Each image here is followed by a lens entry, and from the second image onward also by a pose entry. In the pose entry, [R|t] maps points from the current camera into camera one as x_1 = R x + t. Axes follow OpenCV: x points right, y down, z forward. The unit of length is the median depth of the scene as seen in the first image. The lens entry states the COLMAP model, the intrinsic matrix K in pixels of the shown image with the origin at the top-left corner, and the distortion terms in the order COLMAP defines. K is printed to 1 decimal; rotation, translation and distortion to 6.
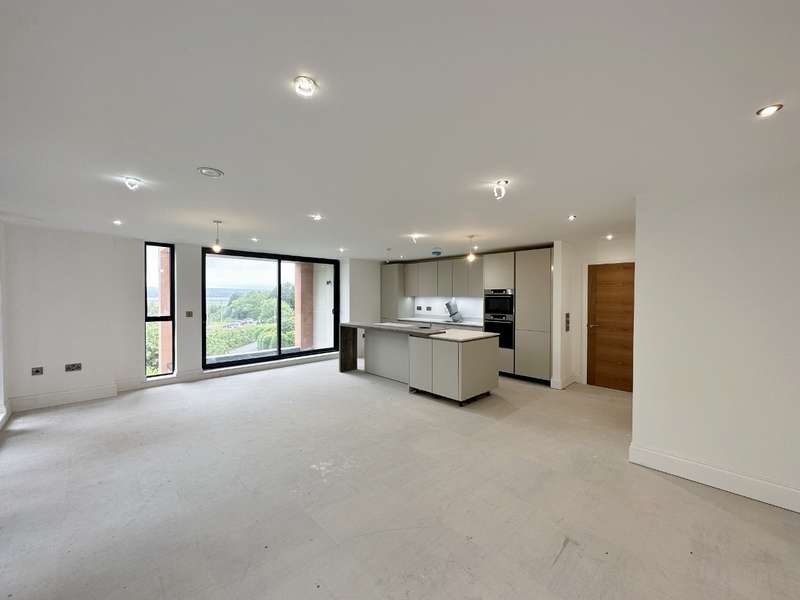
lens RADIAL K [[320.3, 0, 400.0], [0, 320.3, 300.0], [0, 0, 1]] dist [0.000325, 0.000019]
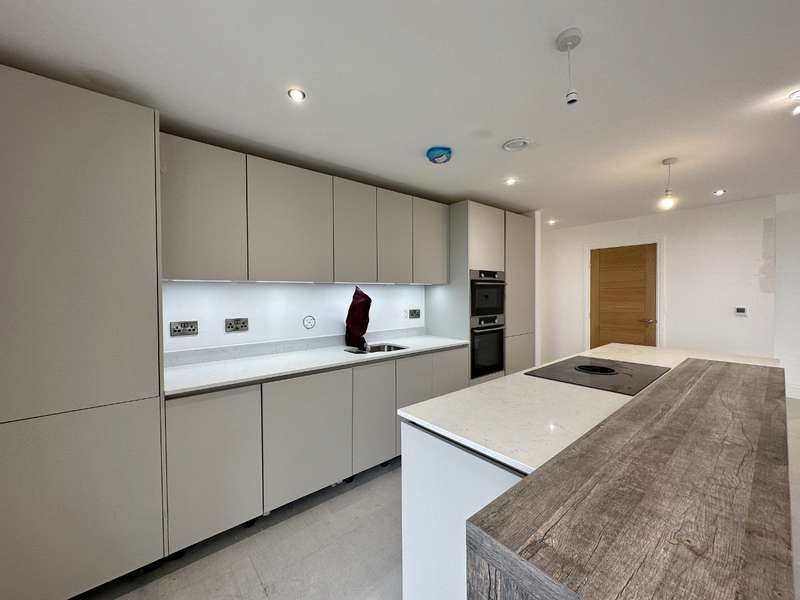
lens RADIAL K [[320.3, 0, 400.0], [0, 320.3, 300.0], [0, 0, 1]] dist [0.000325, 0.000019]
pose [[0.069396, -0.034555, 0.996991, -0.212413], [0.017139, 0.999294, 0.033442, -0.003511], [-0.997442, 0.014766, 0.069939, 0.928696]]
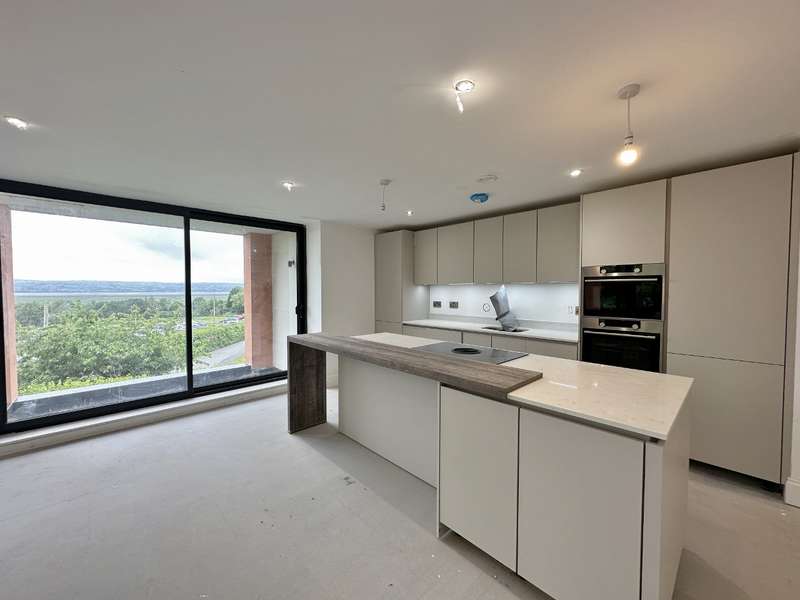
lens RADIAL K [[320.3, 0, 400.0], [0, 320.3, 300.0], [0, 0, 1]] dist [0.000325, 0.000019]
pose [[0.999988, -0.001391, -0.004602, -0.009967], [0.001473, 0.999840, 0.017805, 0.007234], [0.004577, -0.017812, 0.999831, 0.441383]]
